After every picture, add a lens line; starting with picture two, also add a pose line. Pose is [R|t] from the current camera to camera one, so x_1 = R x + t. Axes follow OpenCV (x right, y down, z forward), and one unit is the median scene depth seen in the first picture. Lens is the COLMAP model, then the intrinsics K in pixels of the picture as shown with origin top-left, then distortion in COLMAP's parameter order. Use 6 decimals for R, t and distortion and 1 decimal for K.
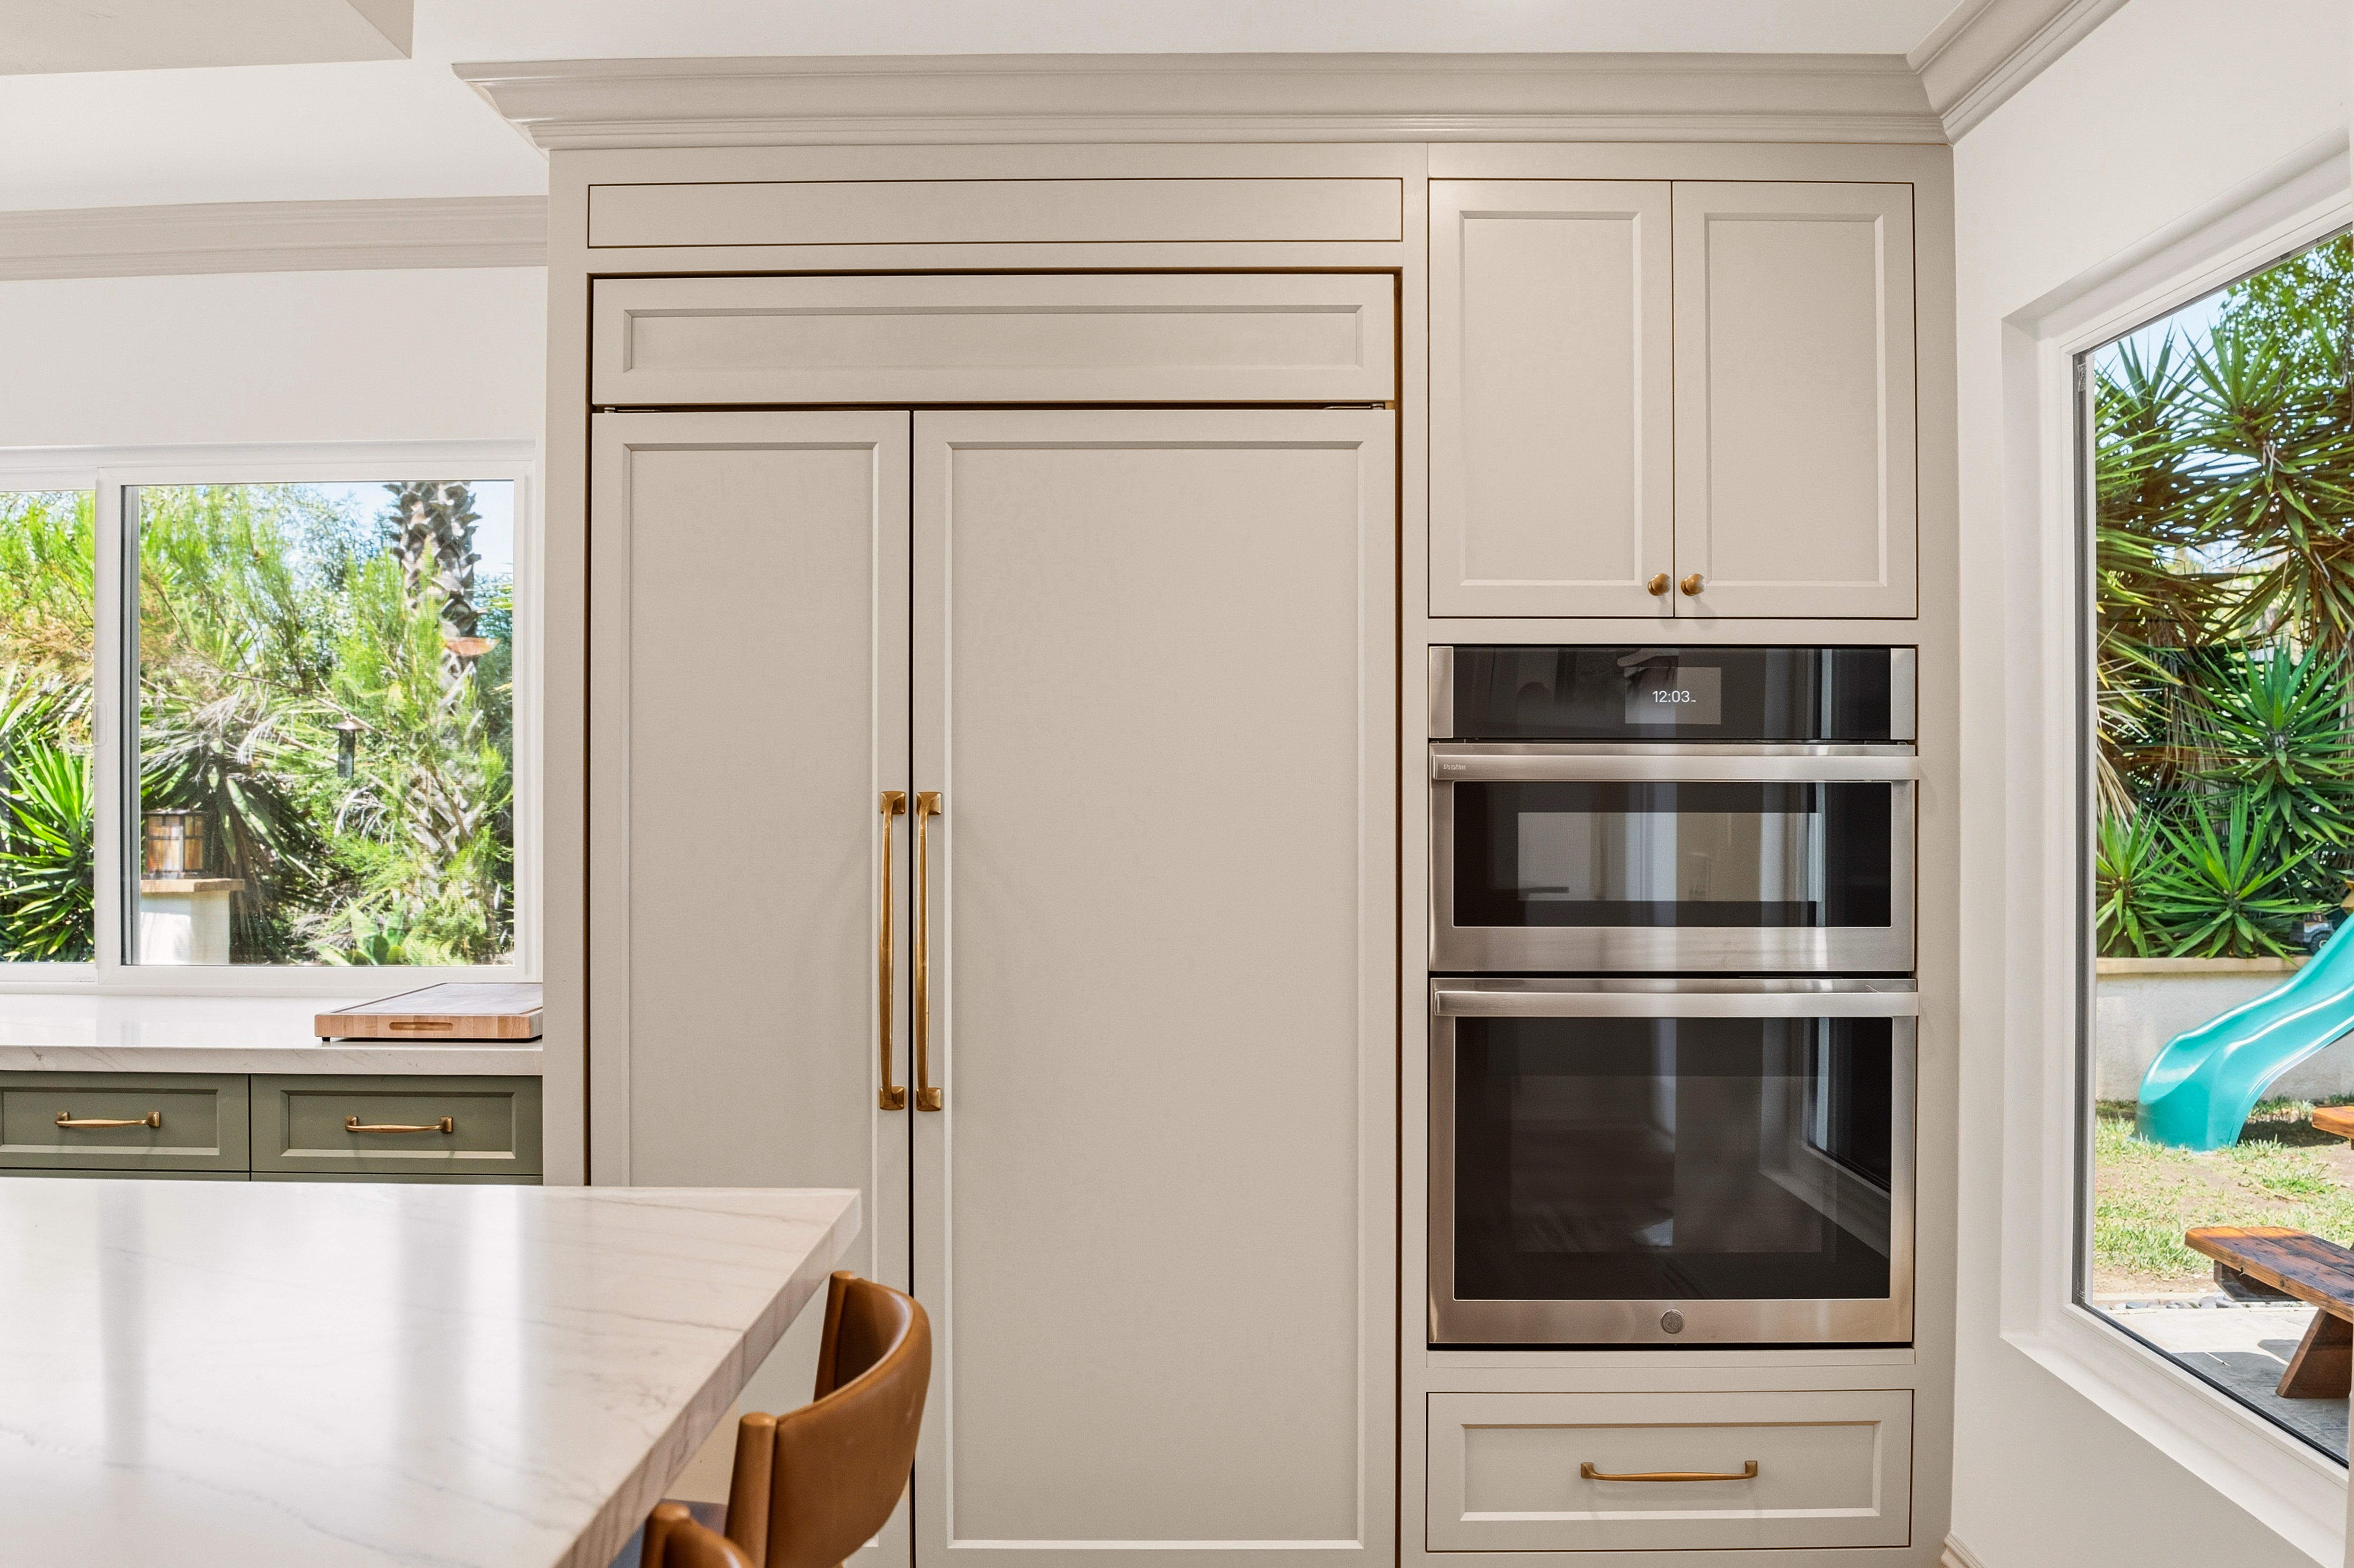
lens RADIAL K [[1905.5, 0, 1177.0], [0, 1905.5, 784.0], [0, 0, 1]] dist [-0.064576, -0.010259]
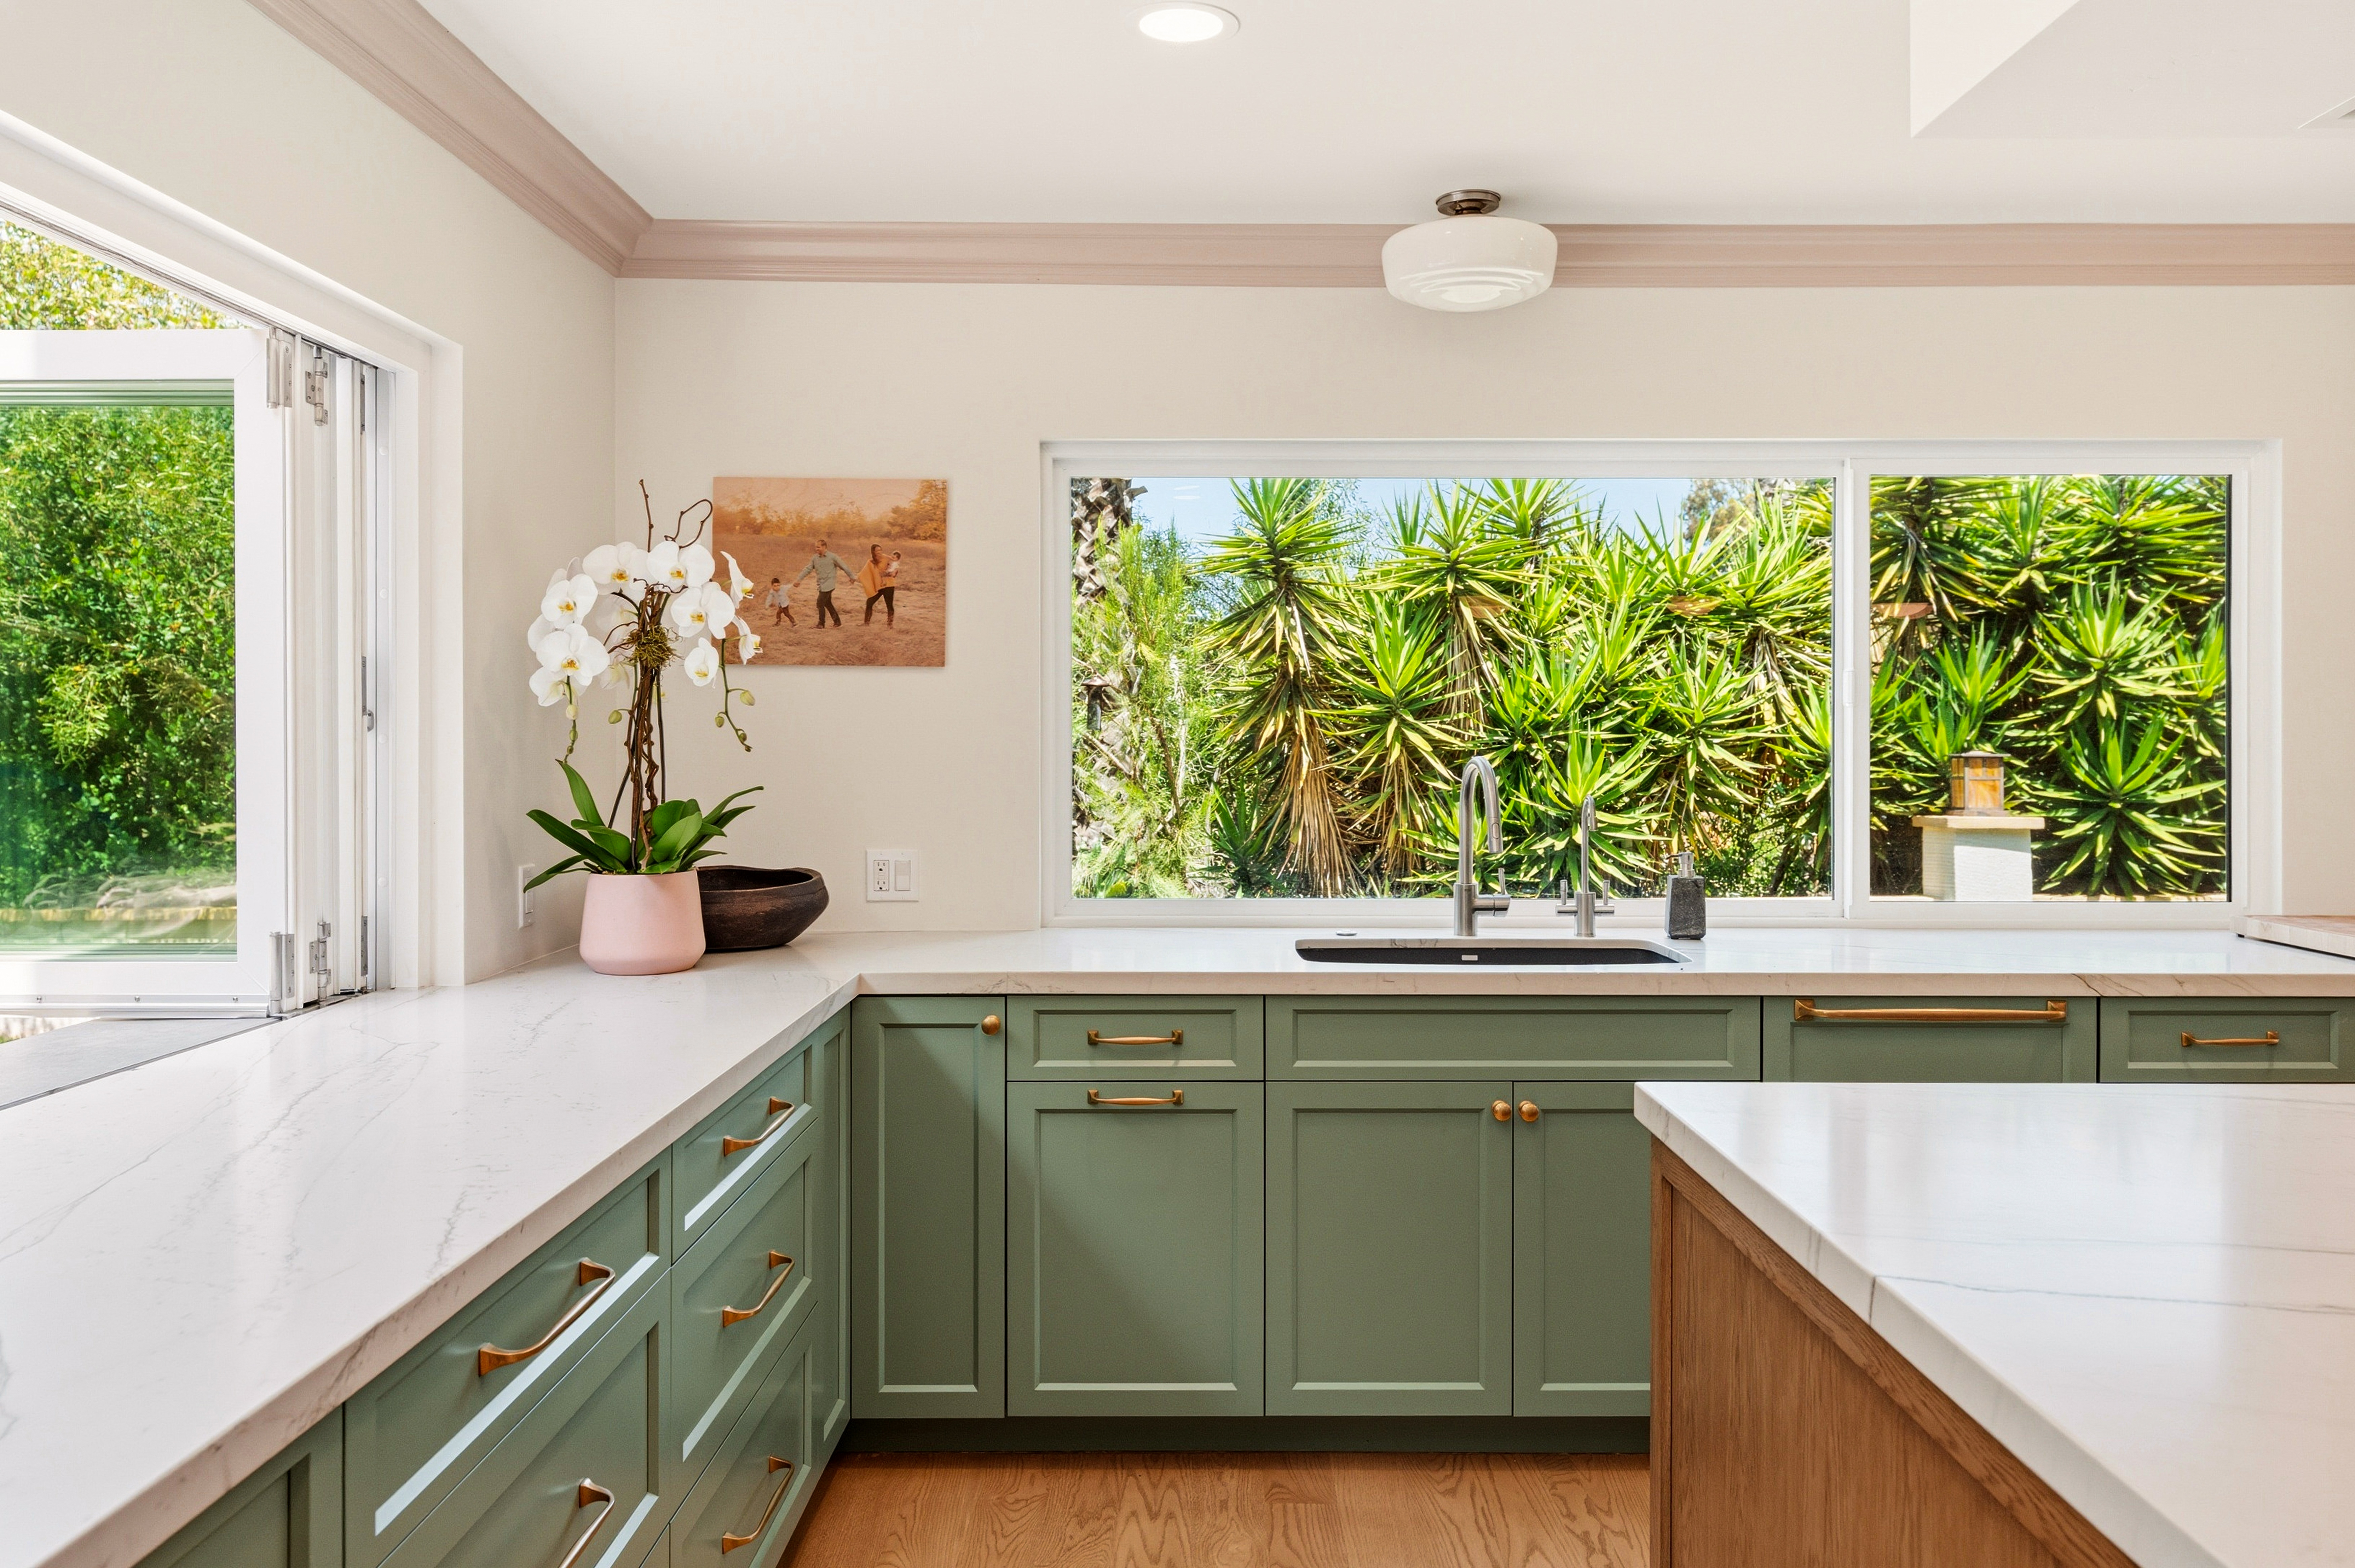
lens RADIAL K [[1718.6, 0, 1179.5], [0, 1718.6, 820.5], [0, 0, 1]] dist [-0.005528, -0.001459]
pose [[0.999987, 0.004932, -0.000825, -0.597663], [-0.004881, 0.998595, 0.052758, -0.003476], [0.001084, -0.052754, 0.998607, -0.027746]]
